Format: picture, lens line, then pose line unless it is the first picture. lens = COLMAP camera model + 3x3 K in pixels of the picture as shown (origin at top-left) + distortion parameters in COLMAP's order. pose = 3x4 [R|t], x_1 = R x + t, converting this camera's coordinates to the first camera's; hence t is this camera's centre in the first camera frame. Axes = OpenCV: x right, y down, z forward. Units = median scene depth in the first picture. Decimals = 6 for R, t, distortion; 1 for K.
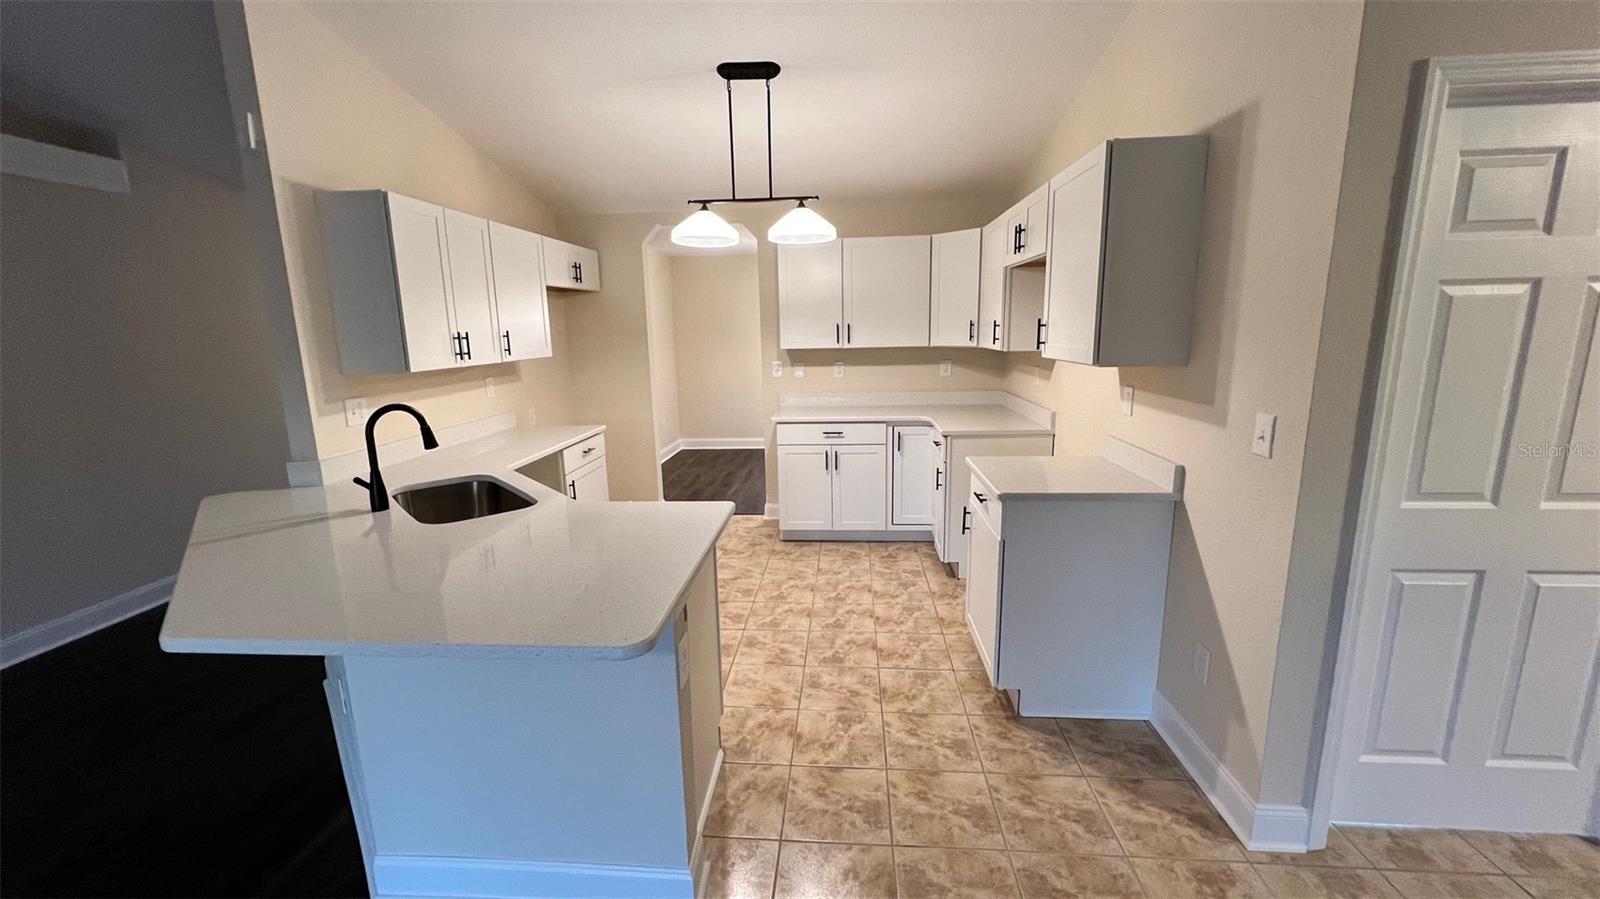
lens RADIAL K [[635.8, 0, 793.7], [0, 635.8, 440.7], [0, 0, 1]] dist [0.001610, -0.000323]
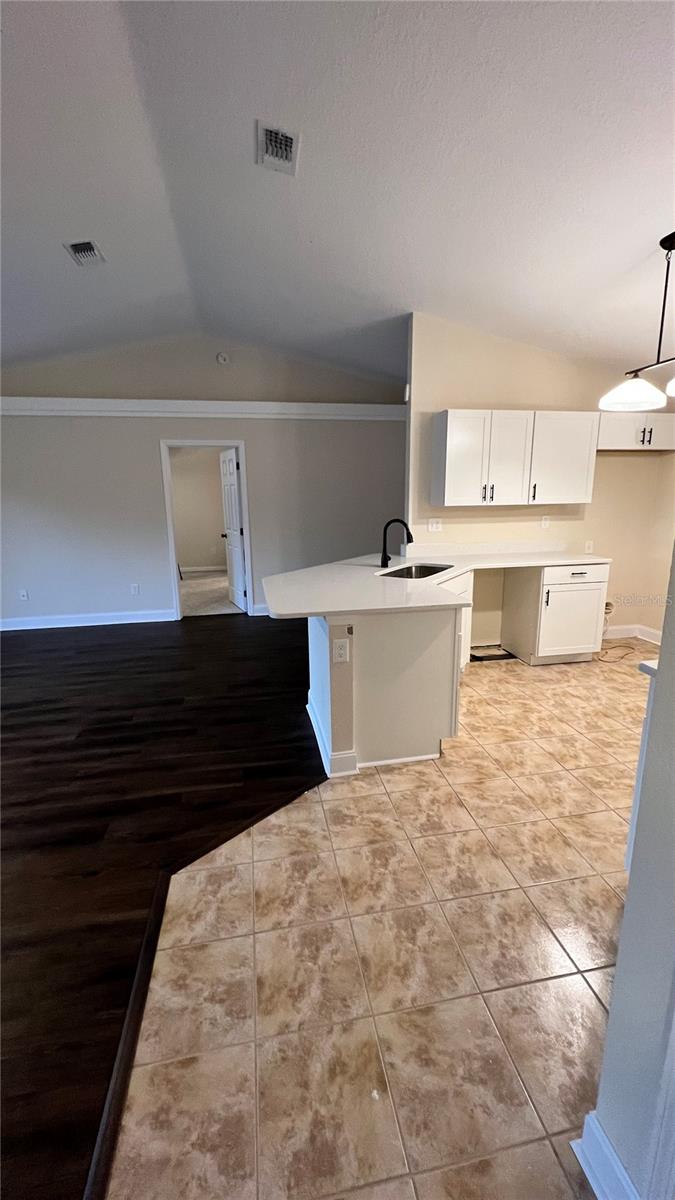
lens RADIAL K [[476.8, 0, 341.1], [0, 476.8, 590.9], [0, 0, 1]] dist [0.001610, -0.000323]
pose [[0.274835, 0.211290, -0.937988, 0.717675], [-0.165879, 0.971347, 0.170201, -0.054503], [0.947074, 0.108815, 0.302009, 0.323890]]
